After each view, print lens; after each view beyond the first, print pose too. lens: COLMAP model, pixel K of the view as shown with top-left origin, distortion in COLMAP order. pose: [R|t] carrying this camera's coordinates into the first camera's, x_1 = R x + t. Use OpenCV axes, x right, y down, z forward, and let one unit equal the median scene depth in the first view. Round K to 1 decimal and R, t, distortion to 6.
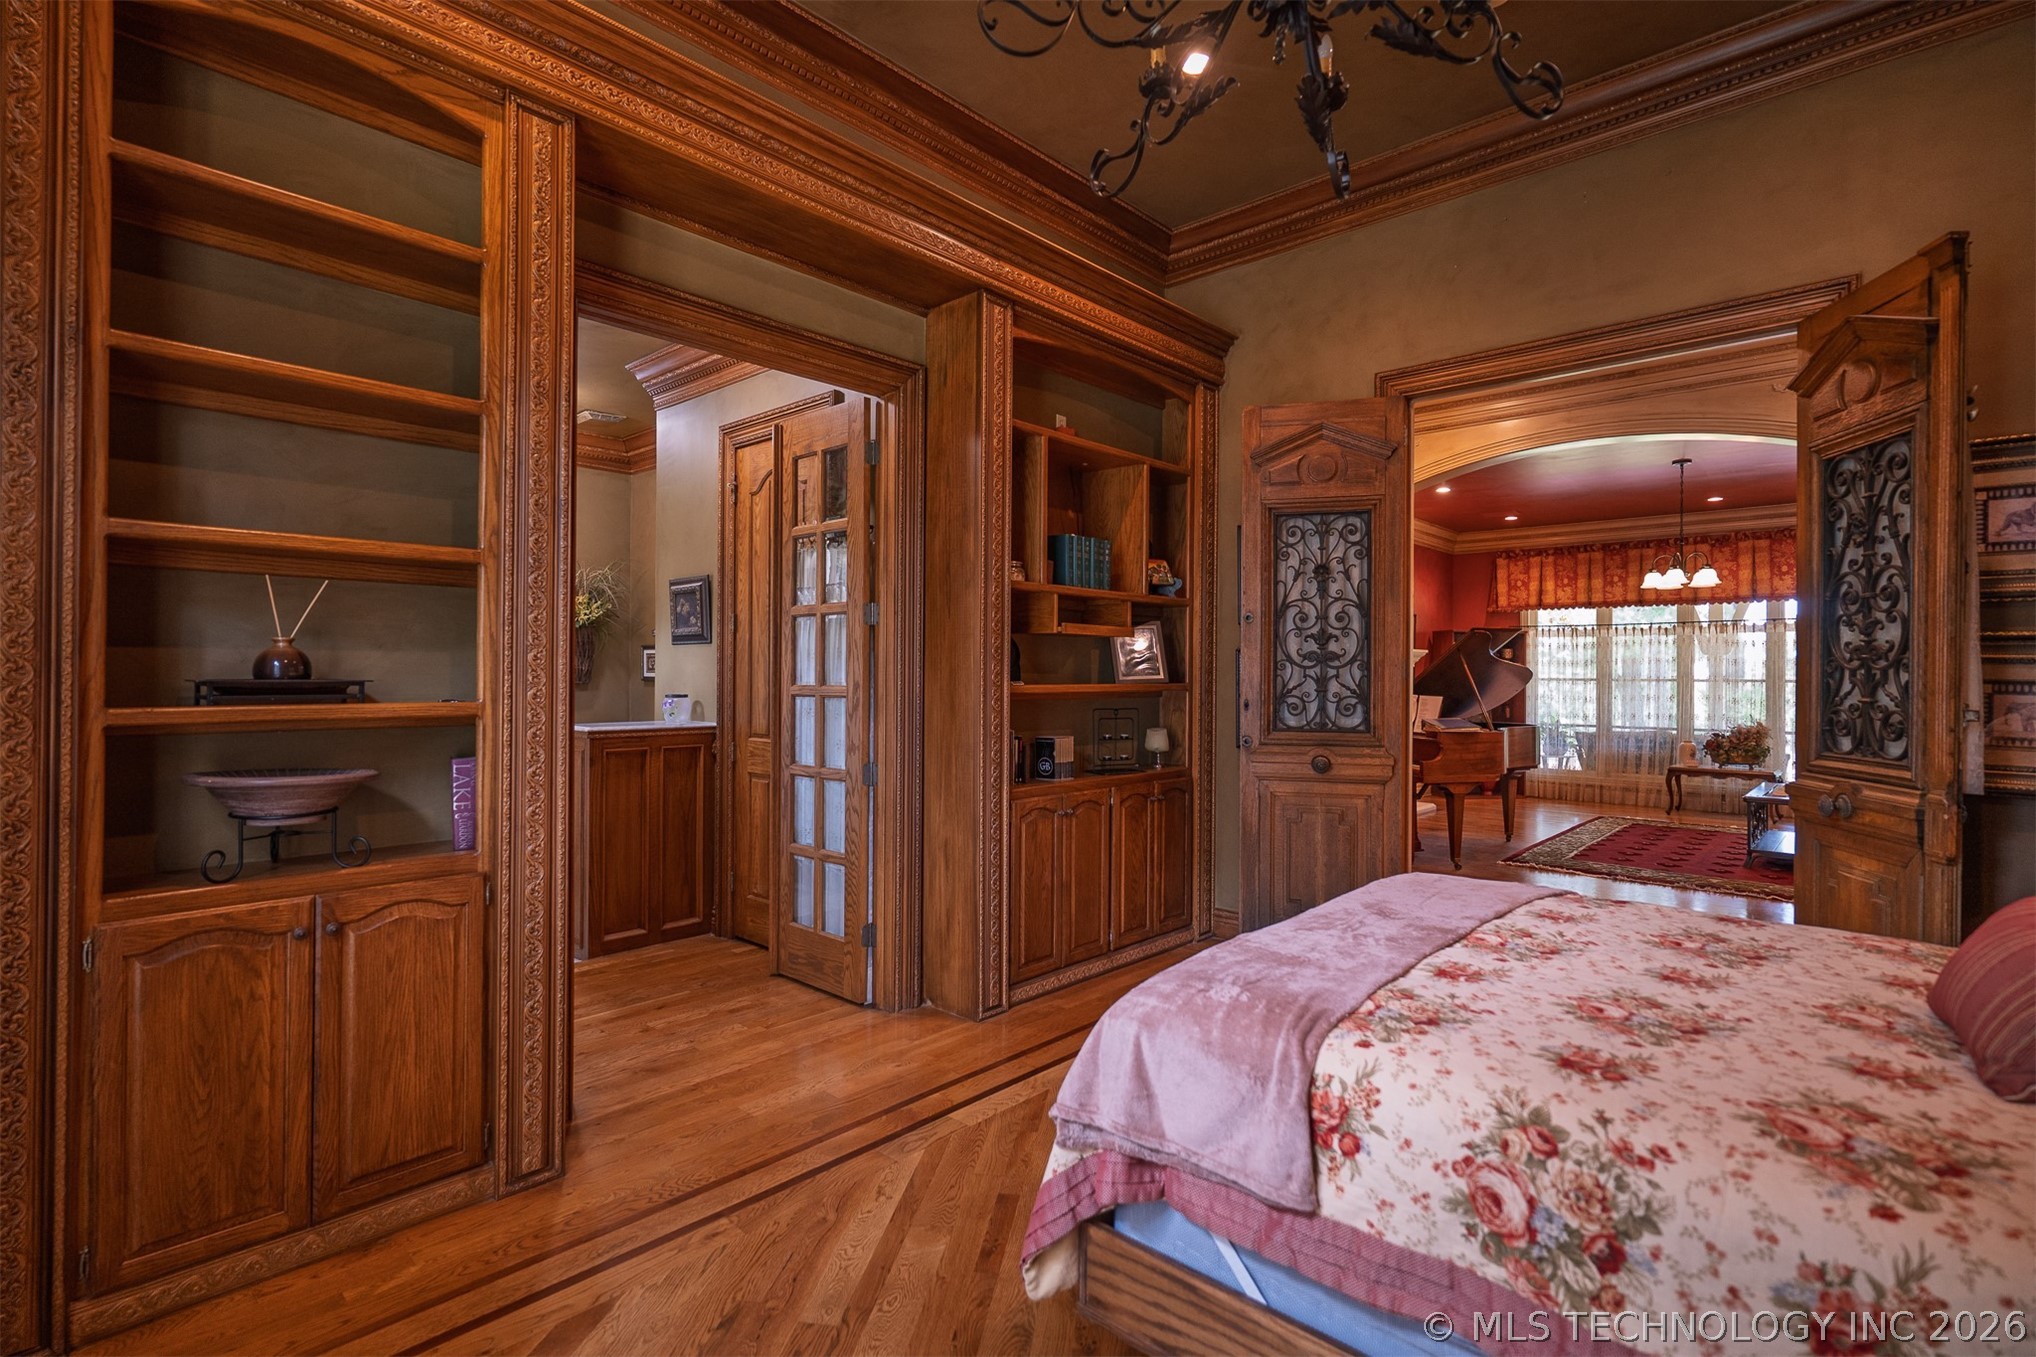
lens RADIAL K [[979.2, 0, 1020.7], [0, 979.2, 675.9], [0, 0, 1]] dist [0.000388, 0.001285]
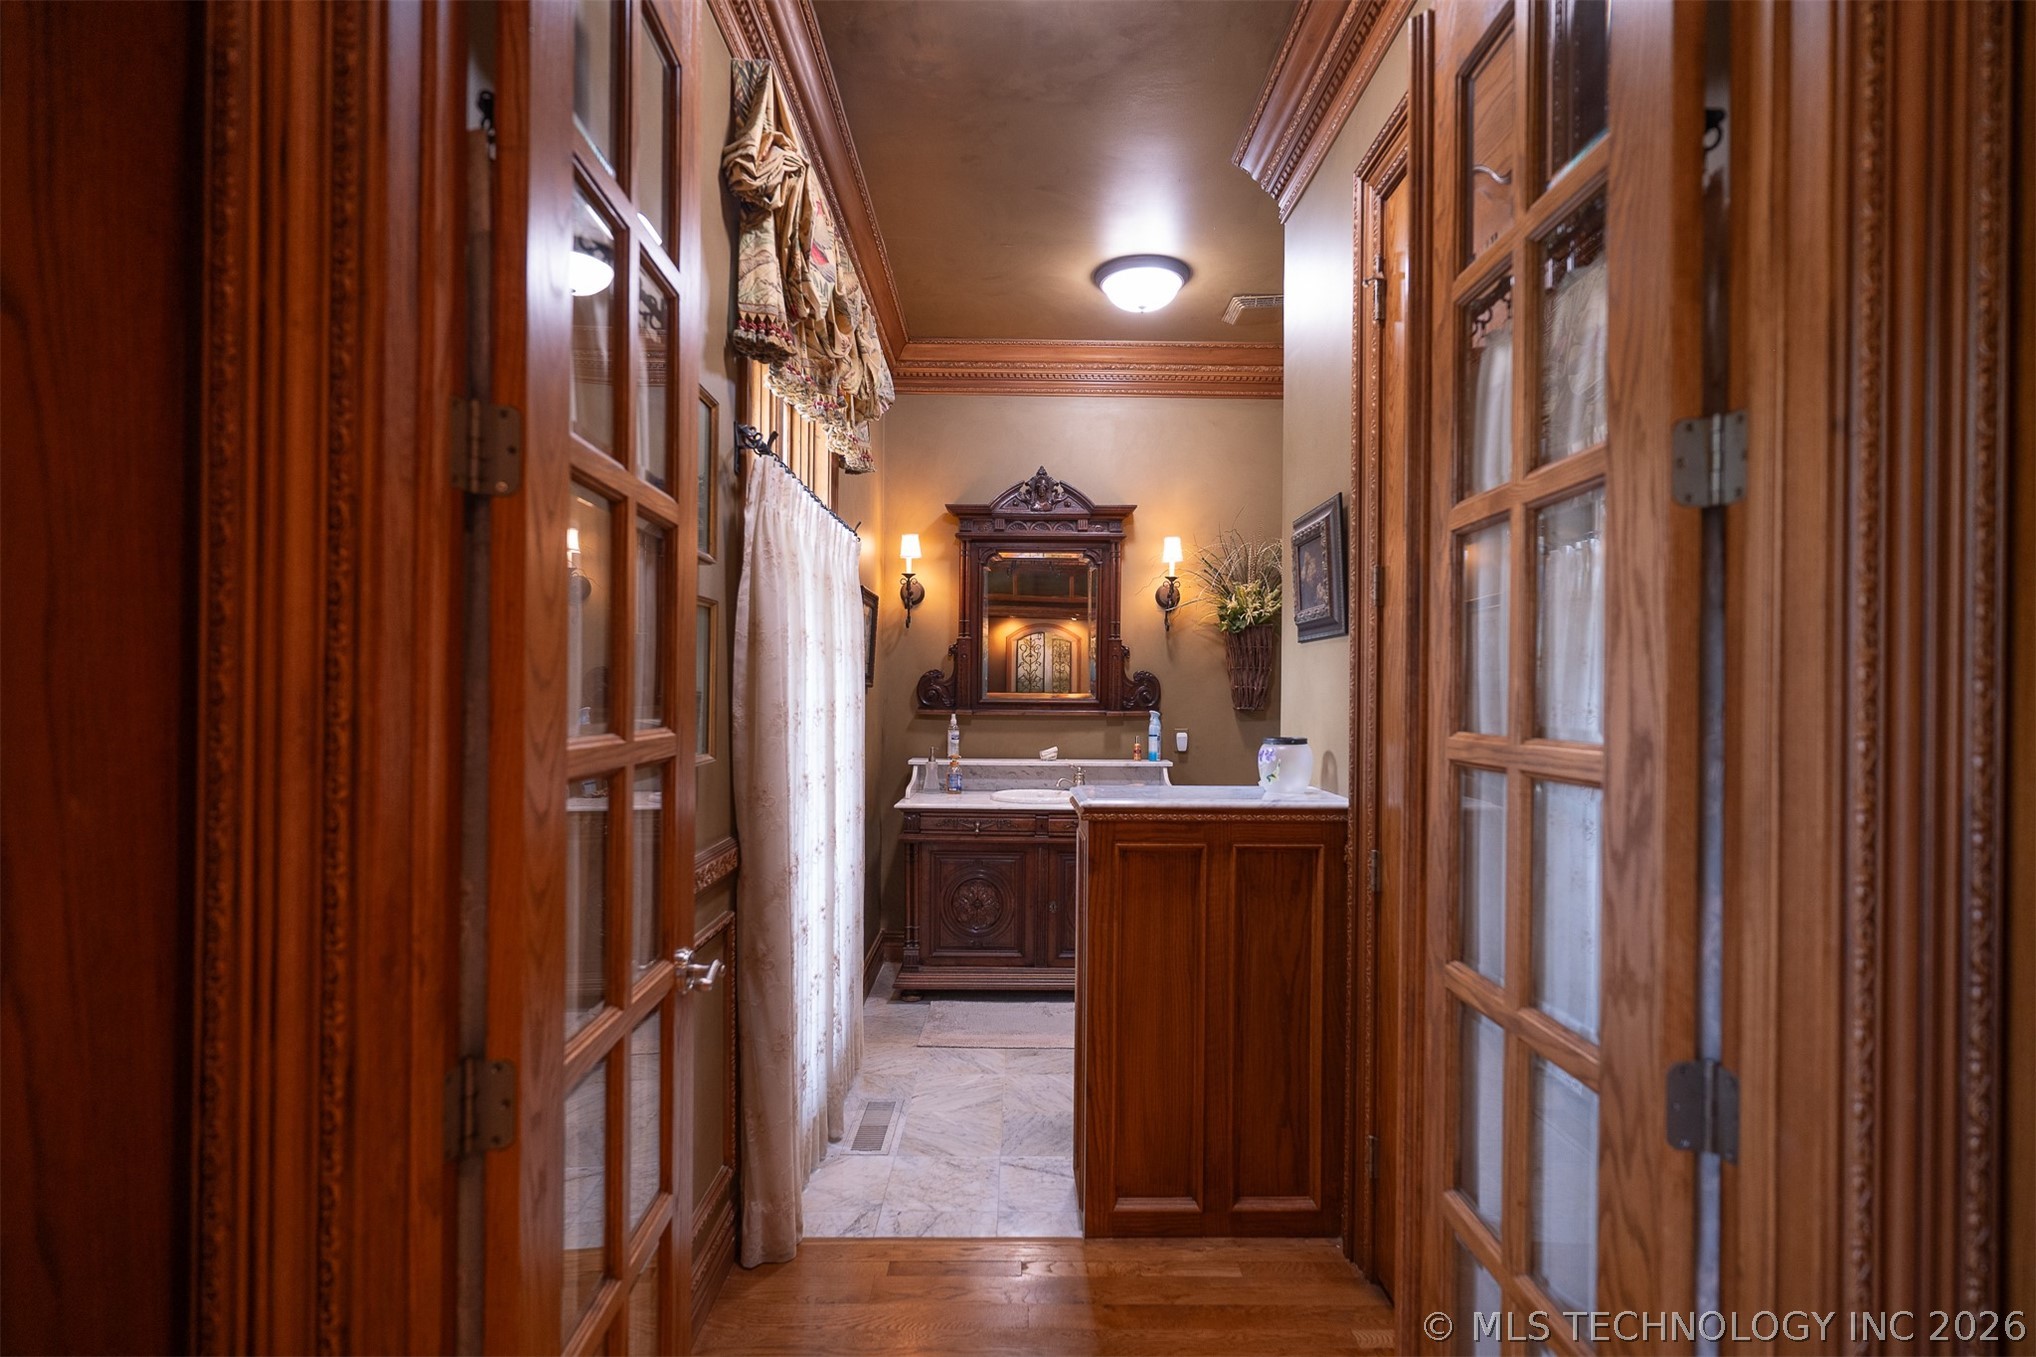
lens RADIAL K [[979.2, 0, 1018.7], [0, 979.2, 689.9], [0, 0, 1]] dist [0.000388, 0.001285]
pose [[0.677582, -0.000954, -0.735446, -0.084663], [-0.003127, 0.999986, -0.004179, -0.003771], [0.735440, 0.005131, 0.677570, 0.670727]]
